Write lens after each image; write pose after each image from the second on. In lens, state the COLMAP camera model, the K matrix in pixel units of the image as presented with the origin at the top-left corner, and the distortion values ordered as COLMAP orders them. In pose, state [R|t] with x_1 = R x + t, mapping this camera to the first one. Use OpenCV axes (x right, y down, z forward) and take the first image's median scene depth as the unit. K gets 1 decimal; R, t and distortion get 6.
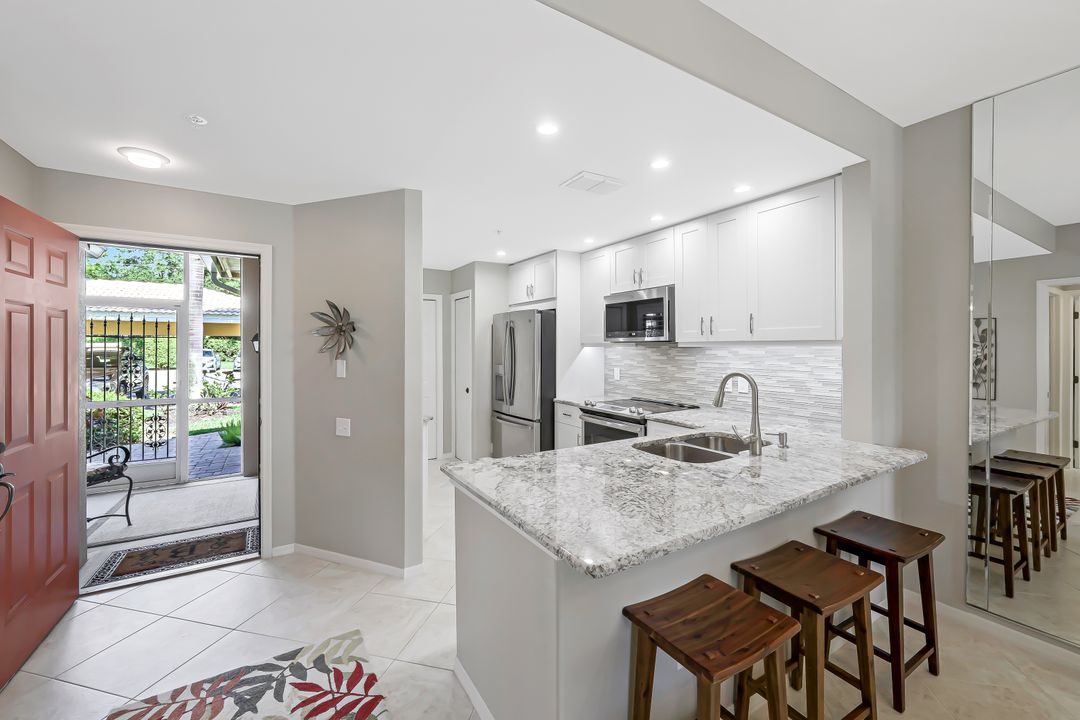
lens RADIAL K [[447.0, 0, 540.4], [0, 447.0, 348.5], [0, 0, 1]] dist [0.001336, 0.001745]
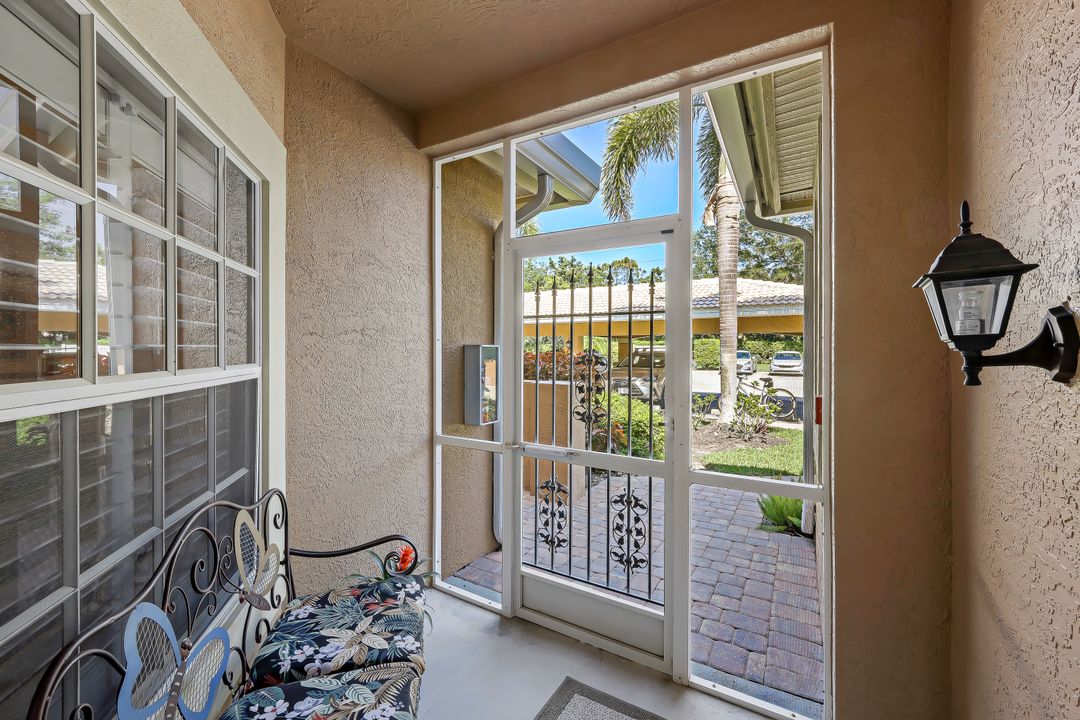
lens RADIAL K [[447.0, 0, 535.0], [0, 447.0, 351.1], [0, 0, 1]] dist [0.001336, 0.001745]
pose [[0.471552, 0.002248, -0.881835, -0.256994], [-0.002660, 0.999996, 0.001127, 0.005464], [0.881834, 0.001815, 0.471556, 0.353388]]
